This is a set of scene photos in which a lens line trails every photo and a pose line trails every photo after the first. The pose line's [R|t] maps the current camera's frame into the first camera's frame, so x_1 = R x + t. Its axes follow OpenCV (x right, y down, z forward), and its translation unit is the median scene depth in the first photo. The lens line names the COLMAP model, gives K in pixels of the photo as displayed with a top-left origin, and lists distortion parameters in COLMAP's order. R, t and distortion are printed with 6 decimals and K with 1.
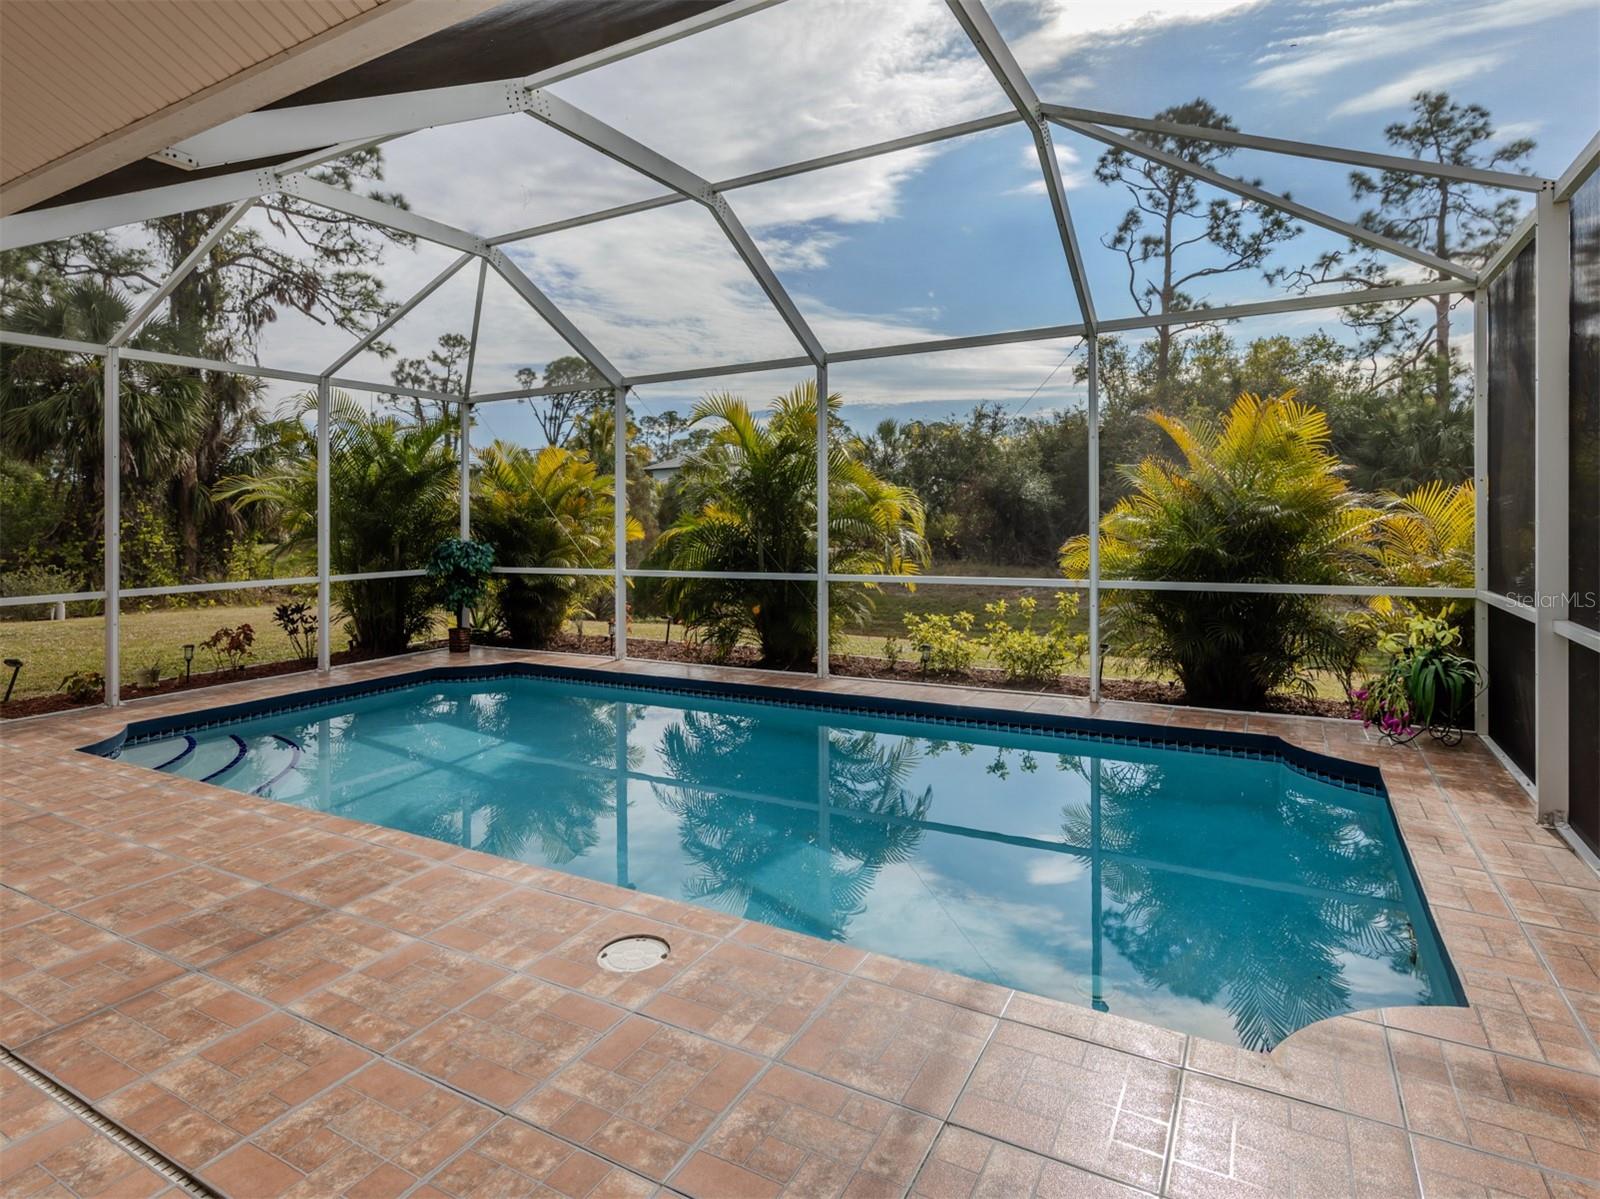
lens RADIAL K [[926.3, 0, 800.6], [0, 926.3, 504.6], [0, 0, 1]] dist [0.008734, 0.001034]
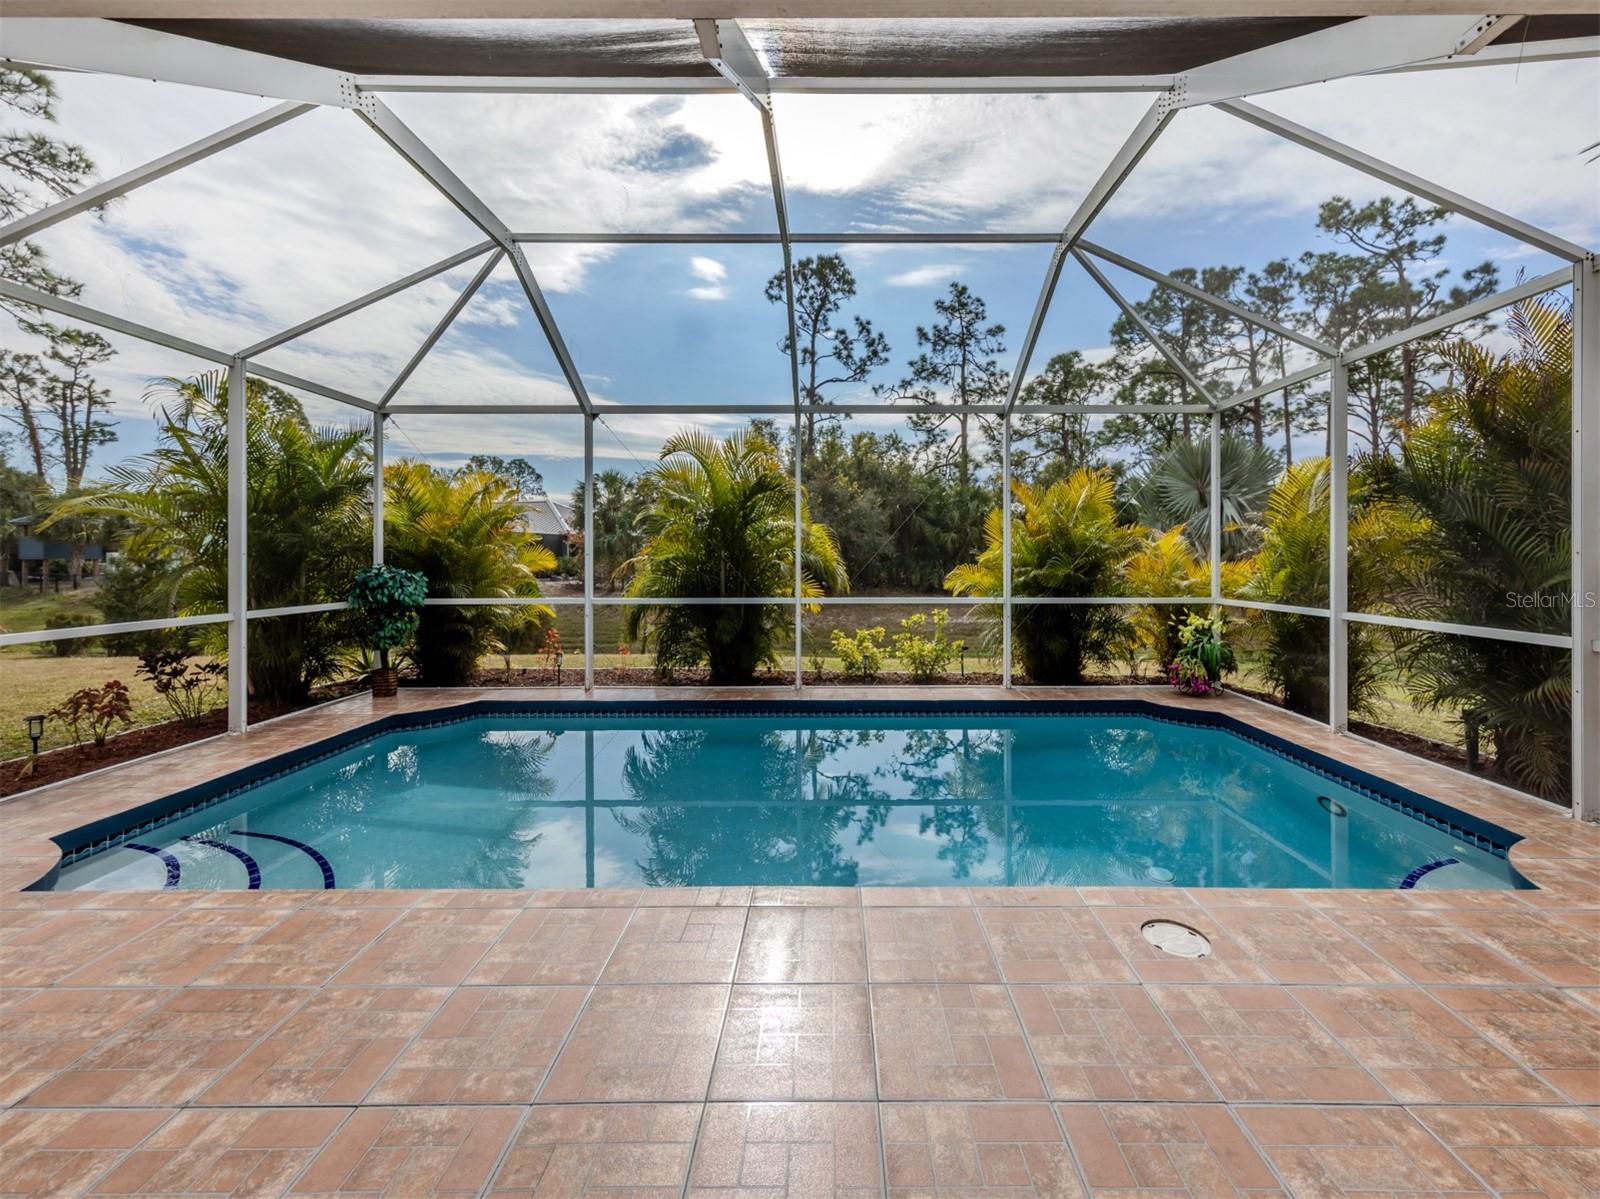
lens RADIAL K [[734.4, 0, 832.8], [0, 734.4, 556.8], [0, 0, 1]] dist [0.002902, 0.000171]
pose [[0.850495, 0.010690, 0.525874, -0.191019], [-0.016243, 0.999850, 0.005944, 0.008335], [-0.525732, -0.013597, 0.850542, 0.096122]]
